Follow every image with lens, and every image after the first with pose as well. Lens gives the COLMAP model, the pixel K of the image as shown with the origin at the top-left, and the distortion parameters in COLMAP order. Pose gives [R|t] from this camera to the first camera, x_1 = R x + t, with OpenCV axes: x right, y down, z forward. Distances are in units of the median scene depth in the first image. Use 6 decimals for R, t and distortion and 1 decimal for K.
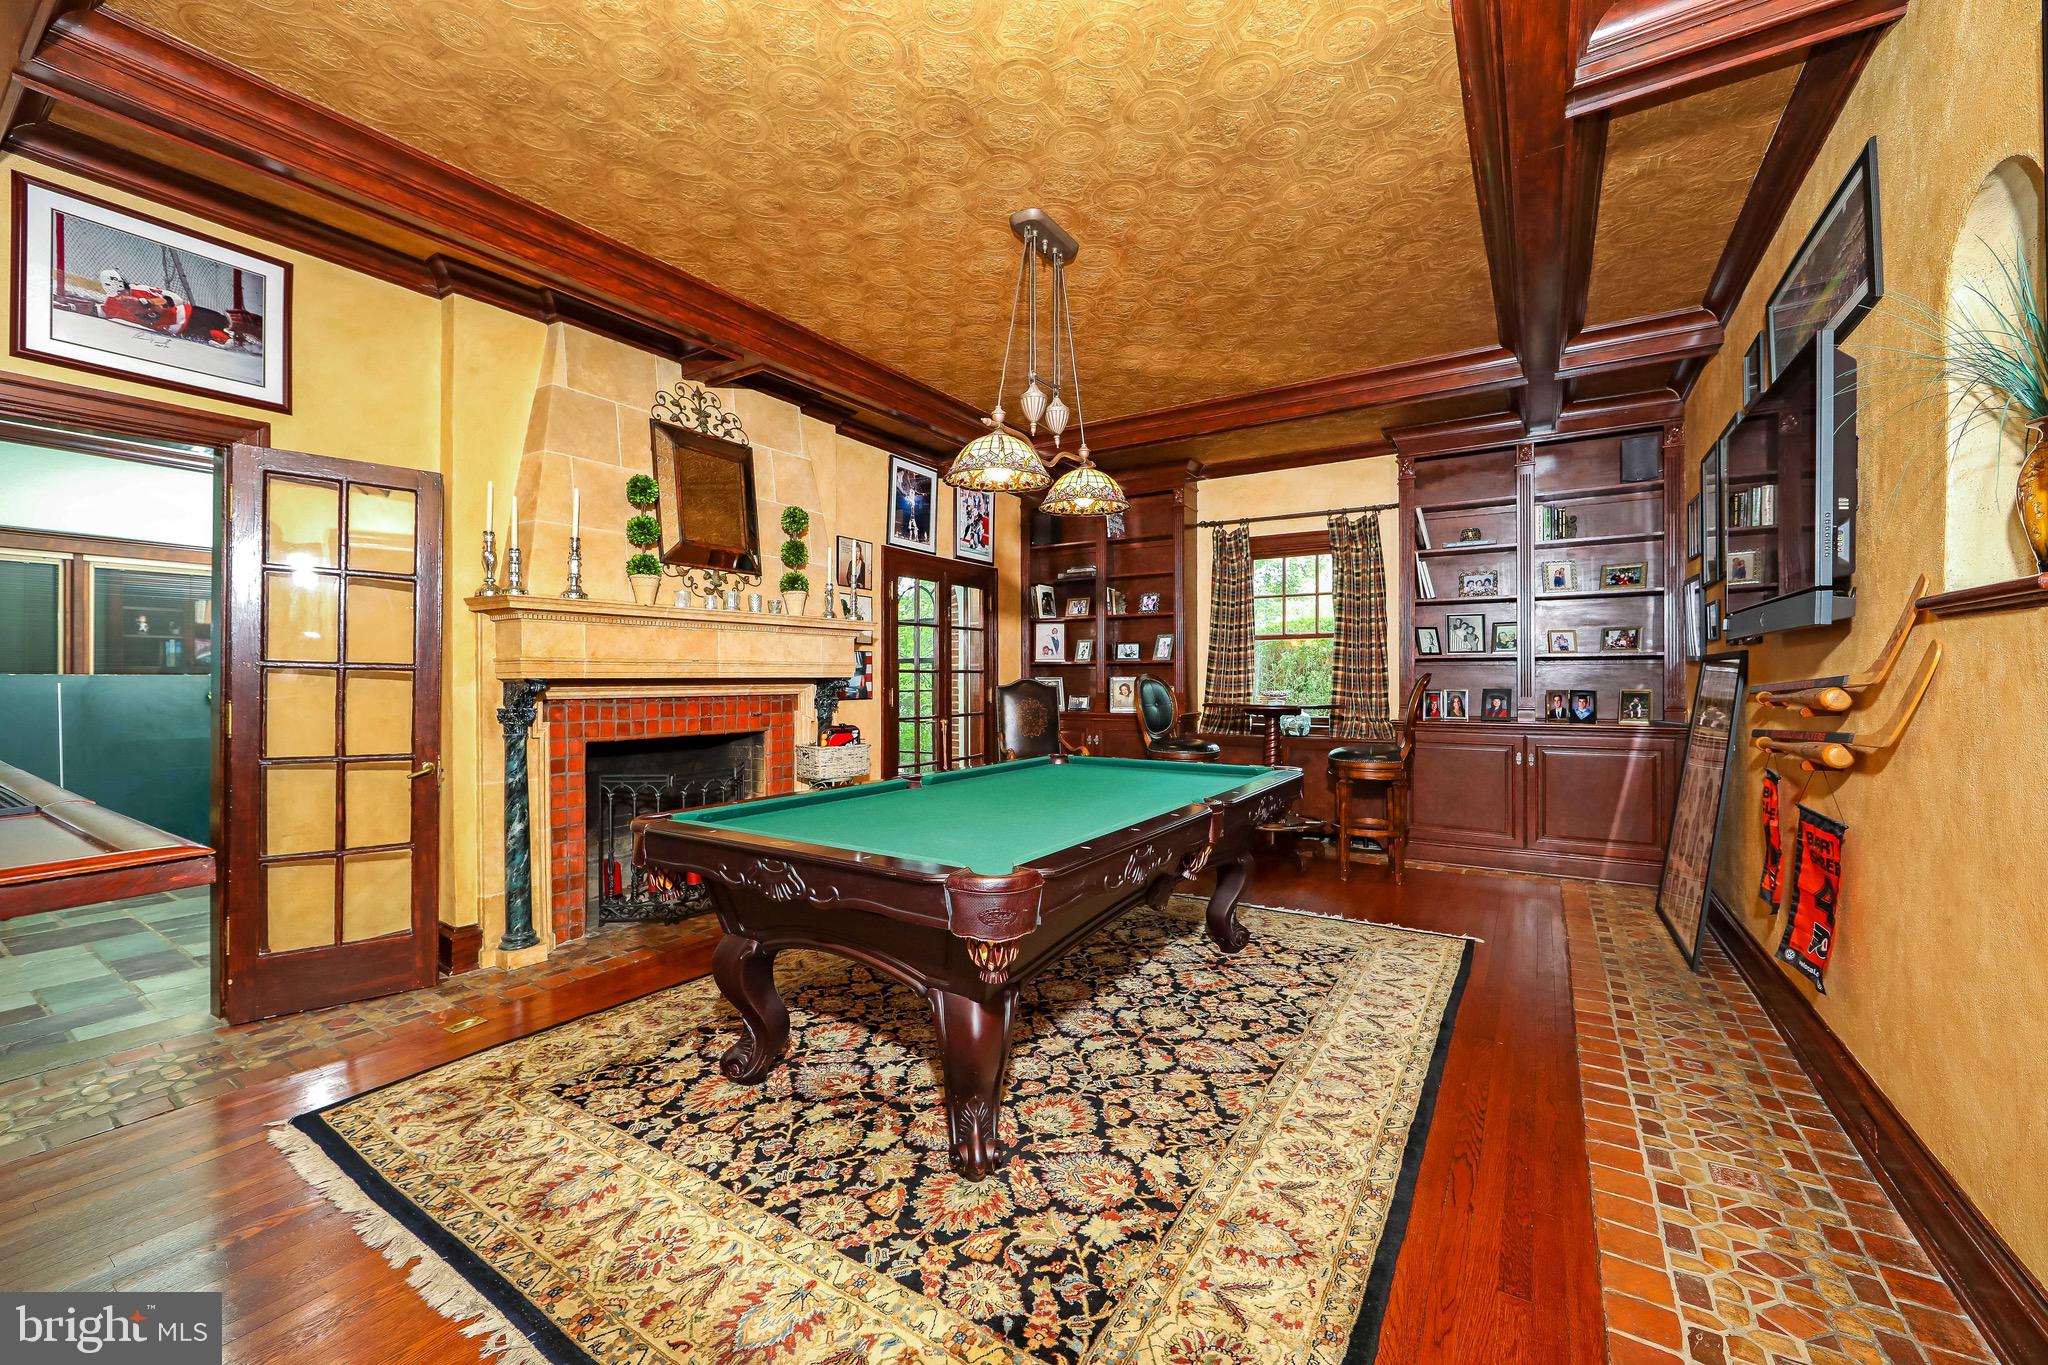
lens RADIAL K [[816.7, 0, 1022.9], [0, 816.7, 676.4], [0, 0, 1]] dist [-0.009440, -0.000148]
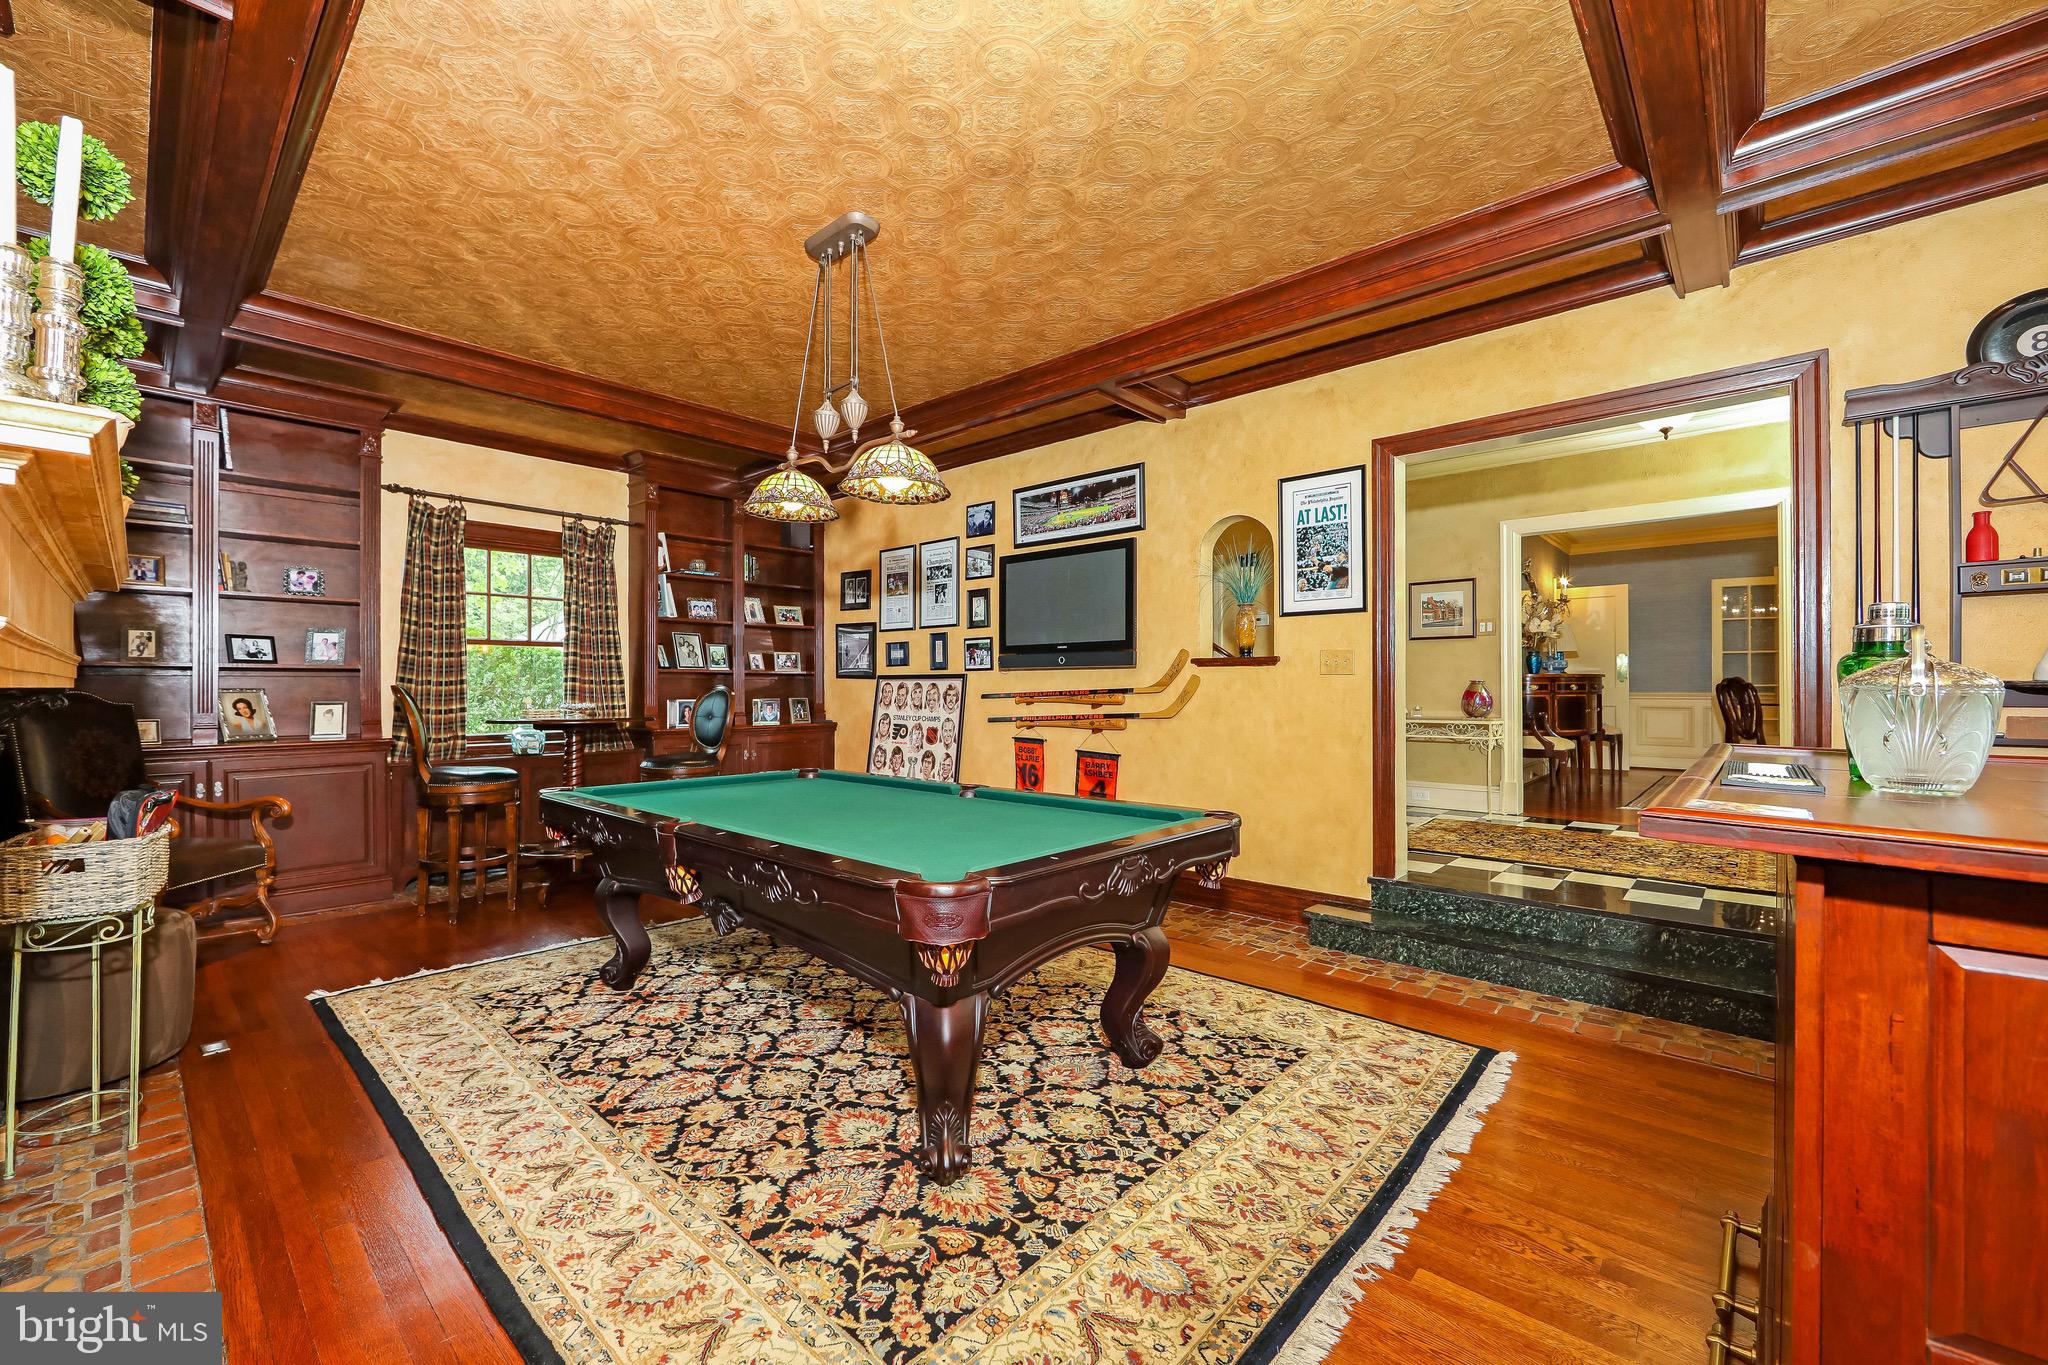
lens RADIAL K [[816.7, 0, 1028.1], [0, 816.7, 686.7], [0, 0, 1]] dist [-0.009440, -0.000148]
pose [[0.159708, 0.003812, 0.987157, -0.841352], [-0.000668, 0.999993, -0.003754, 0.002174], [-0.987164, -0.000060, 0.159709, 0.582125]]
